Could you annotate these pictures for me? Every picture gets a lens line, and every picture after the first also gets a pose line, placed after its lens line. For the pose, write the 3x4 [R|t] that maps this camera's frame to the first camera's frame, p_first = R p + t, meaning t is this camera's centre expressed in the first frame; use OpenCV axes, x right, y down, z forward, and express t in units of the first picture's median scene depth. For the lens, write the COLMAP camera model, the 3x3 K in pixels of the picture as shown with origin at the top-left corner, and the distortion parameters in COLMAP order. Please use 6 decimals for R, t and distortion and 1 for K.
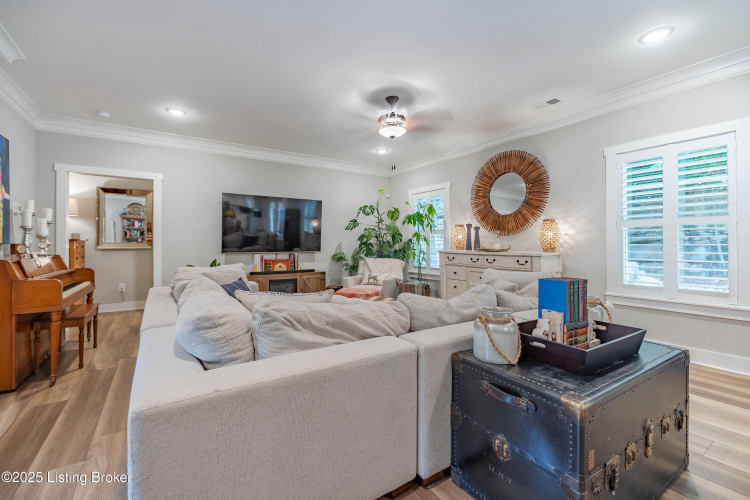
lens RADIAL K [[315.2, 0, 371.5], [0, 315.2, 242.0], [0, 0, 1]] dist [-0.010770, -0.000387]
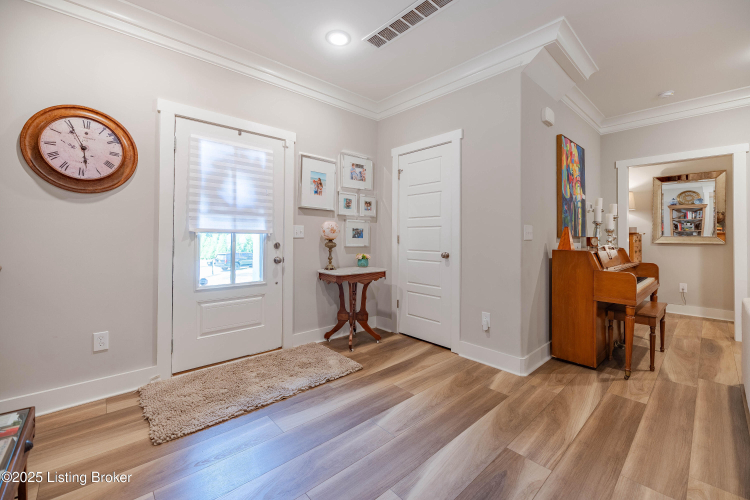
lens RADIAL K [[306.1, 0, 373.5], [0, 306.1, 234.1], [0, 0, 1]] dist [-0.003941, 0.000110]
pose [[0.142729, -0.006376, -0.989741, -0.125059], [-0.000074, 0.999979, -0.006452, 0.001657], [0.989762, 0.000995, 0.142726, 0.039001]]
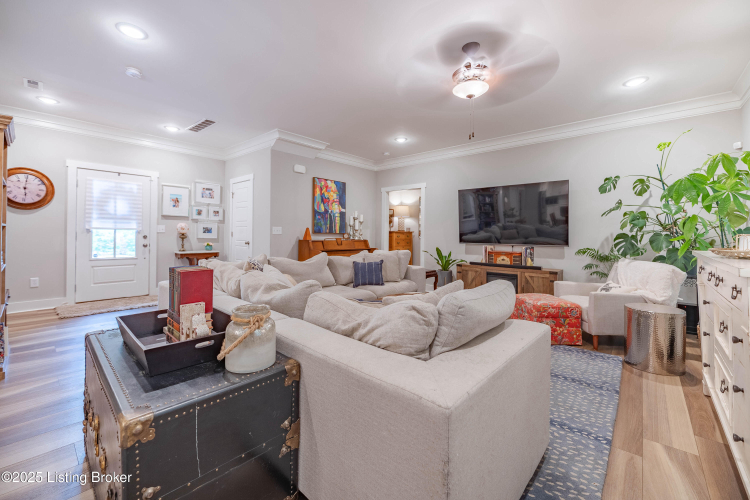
lens RADIAL K [[306.1, 0, 371.9], [0, 306.1, 234.0], [0, 0, 1]] dist [-0.003941, 0.000110]
pose [[0.261090, 0.003330, -0.965309, 0.730456], [-0.006410, 0.999978, 0.001716, 0.004240], [0.965293, 0.005740, 0.261106, 0.578001]]
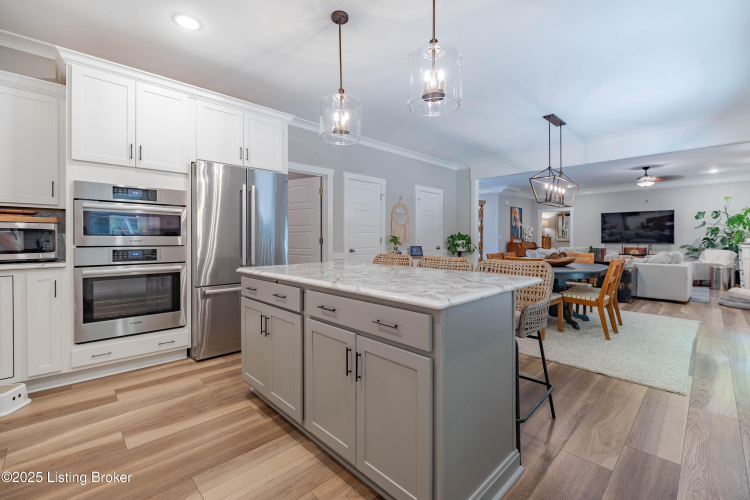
lens RADIAL K [[315.2, 0, 366.9], [0, 315.2, 242.0], [0, 0, 1]] dist [-0.010770, -0.000387]
pose [[0.154355, 0.012856, -0.987932, 1.797488], [0.003654, 0.999901, 0.013582, -0.007800], [0.988009, -0.005706, 0.154293, -1.106665]]
